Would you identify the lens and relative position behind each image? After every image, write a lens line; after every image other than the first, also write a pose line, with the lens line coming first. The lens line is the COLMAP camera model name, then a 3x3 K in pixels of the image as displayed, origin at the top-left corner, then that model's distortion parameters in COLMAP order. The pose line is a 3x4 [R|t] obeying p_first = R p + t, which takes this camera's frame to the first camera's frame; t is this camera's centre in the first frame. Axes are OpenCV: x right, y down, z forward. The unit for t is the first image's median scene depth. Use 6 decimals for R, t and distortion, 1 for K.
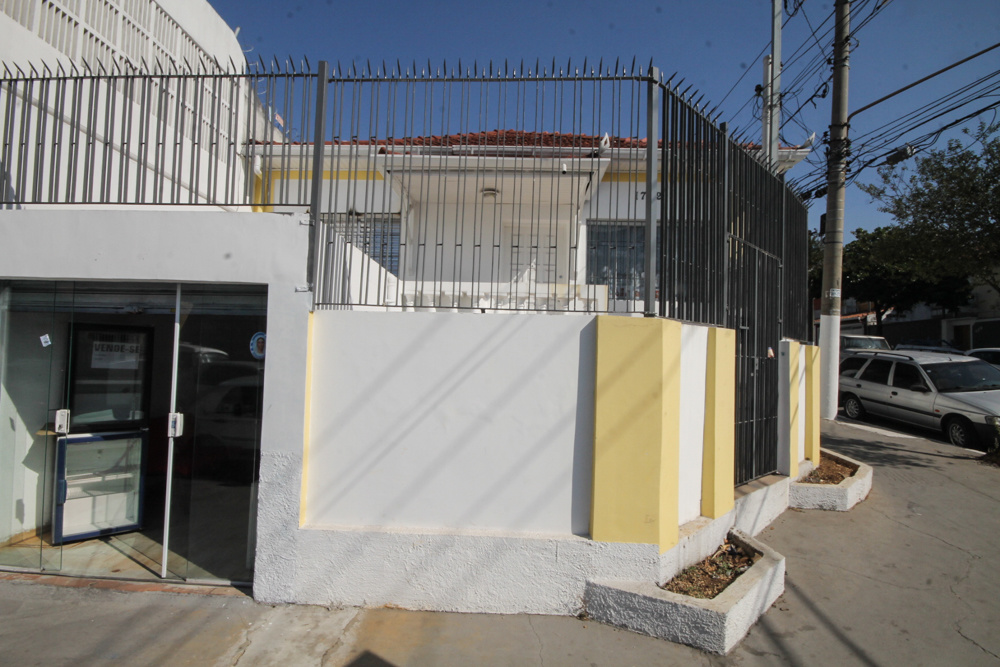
lens RADIAL K [[474.3, 0, 499.9], [0, 474.3, 337.2], [0, 0, 1]] dist [0.001378, -0.006000]
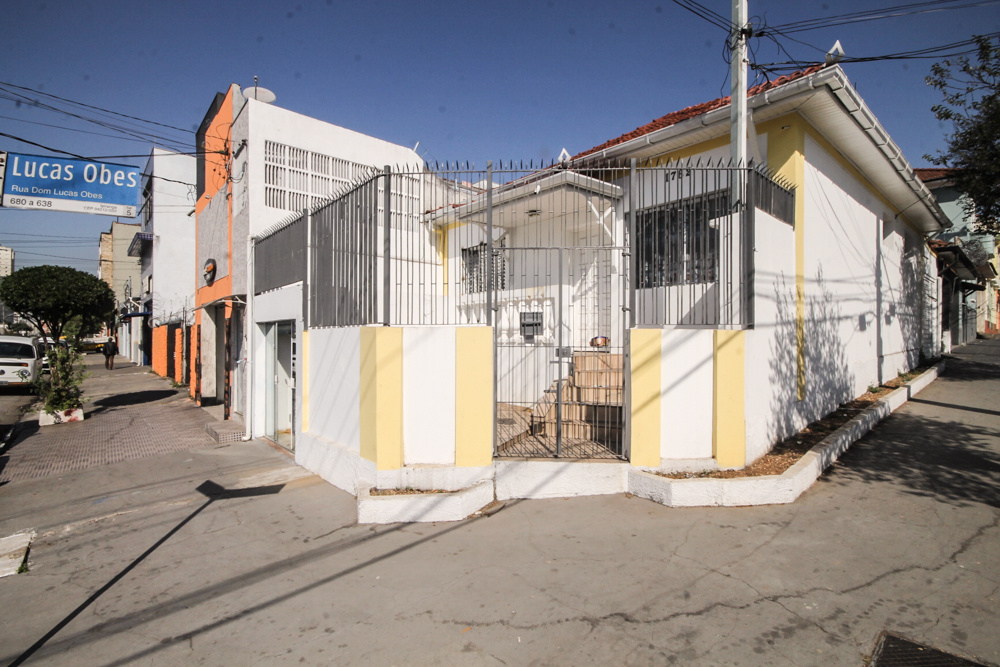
lens RADIAL K [[474.3, 0, 497.6], [0, 474.3, 332.5], [0, 0, 1]] dist [0.001378, -0.006000]
pose [[0.692630, -0.040250, -0.720169, 0.917078], [0.055189, 0.998472, -0.002726, 0.002410], [0.719178, -0.037857, 0.693793, 0.081523]]
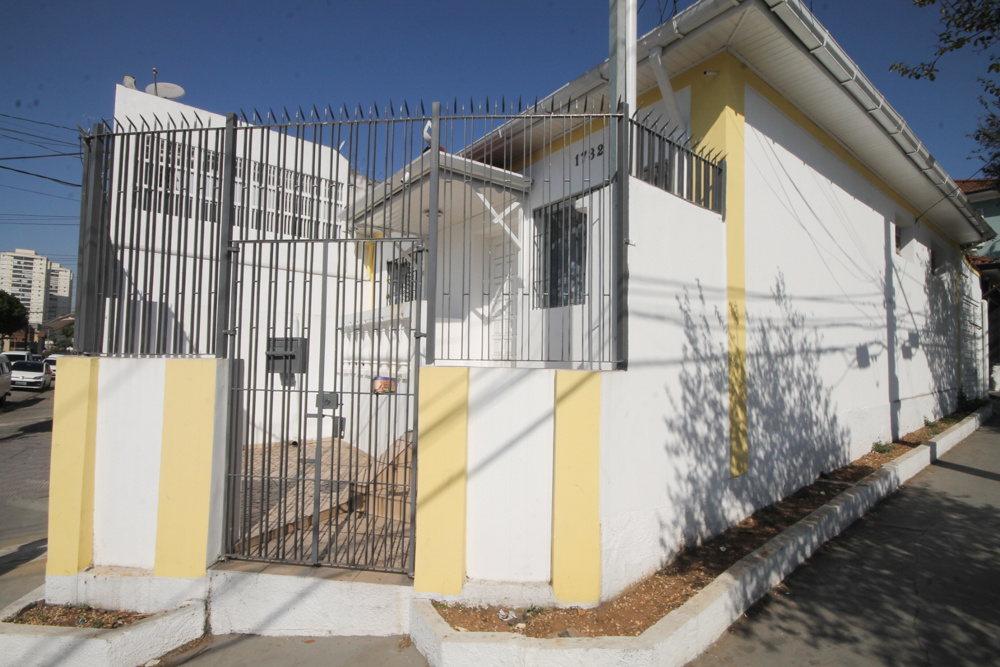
lens RADIAL K [[474.3, 0, 500.8], [0, 474.3, 332.8], [0, 0, 1]] dist [0.001378, -0.006000]
pose [[0.647446, -0.067089, -0.759152, 0.933565], [0.039800, 0.997735, -0.054230, 0.001807], [0.761071, 0.004897, 0.648650, 0.537823]]
